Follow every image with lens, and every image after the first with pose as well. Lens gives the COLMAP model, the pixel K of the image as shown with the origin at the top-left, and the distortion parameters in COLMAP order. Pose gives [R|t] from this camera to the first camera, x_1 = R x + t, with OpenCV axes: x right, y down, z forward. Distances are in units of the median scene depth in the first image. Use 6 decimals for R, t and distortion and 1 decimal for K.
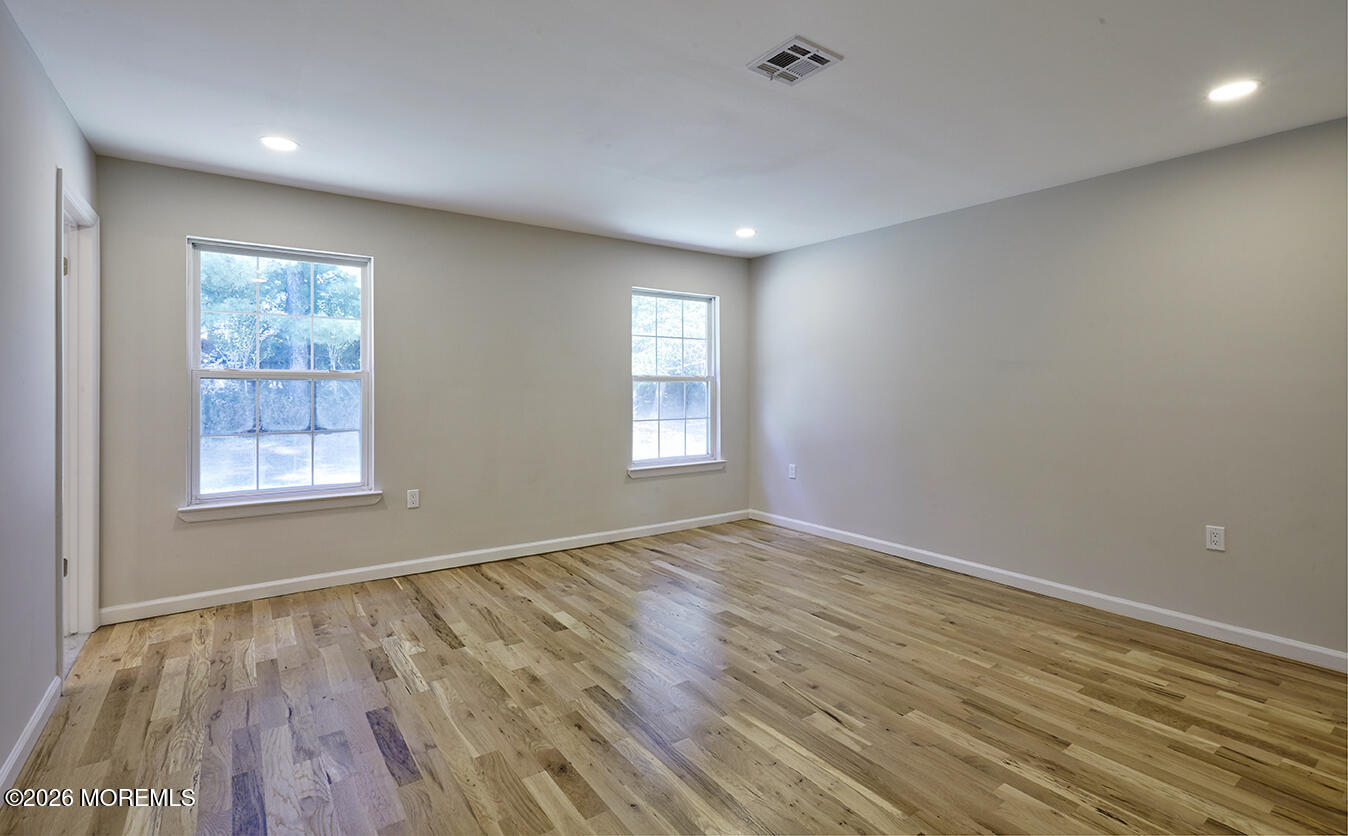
lens RADIAL K [[603.8, 0, 668.4], [0, 603.8, 389.4], [0, 0, 1]] dist [-0.008093, 0.000144]
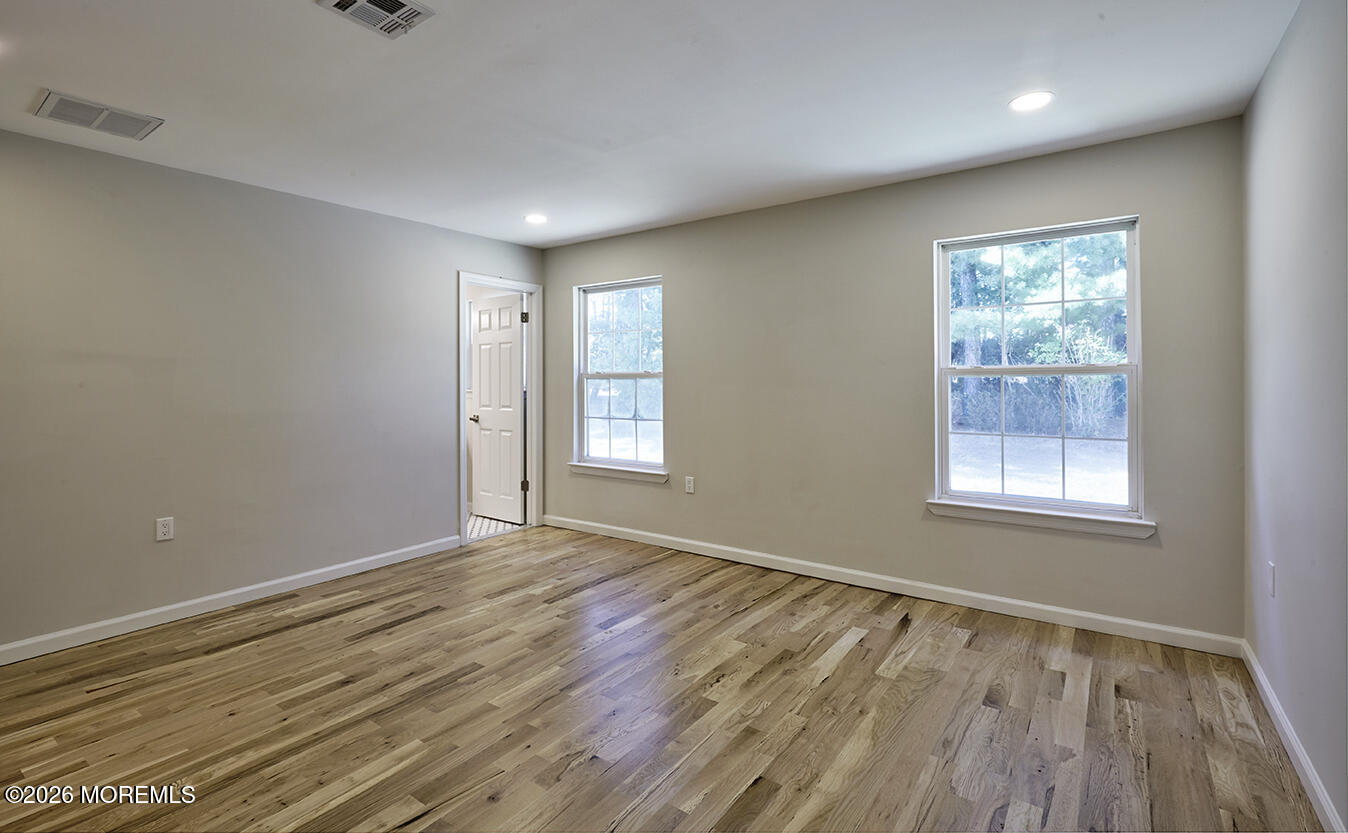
lens RADIAL K [[603.8, 0, 668.4], [0, 603.8, 387.9], [0, 0, 1]] dist [-0.008093, 0.000144]
pose [[0.333868, 0.006078, -0.942600, 0.942796], [0.000637, 0.999978, 0.006674, -0.008706], [0.942620, -0.002829, 0.333856, 0.904600]]
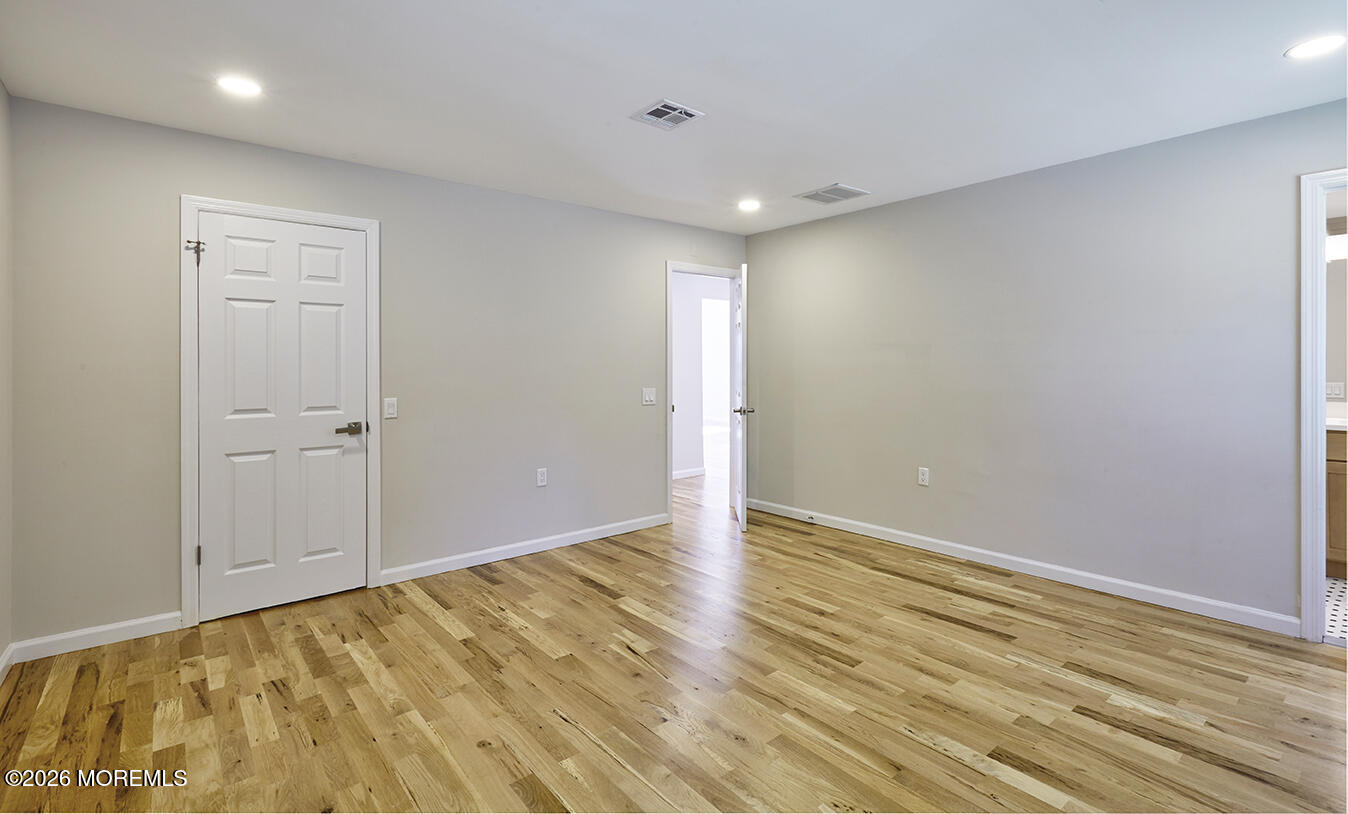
lens RADIAL K [[627.8, 0, 676.5], [0, 627.8, 360.6], [0, 0, 1]] dist [0.001491, -0.000125]
pose [[-0.996164, 0.001446, -0.087498, 0.251594], [0.001357, 0.999998, 0.001085, -0.019133], [0.087499, 0.000962, -0.996164, 1.912295]]
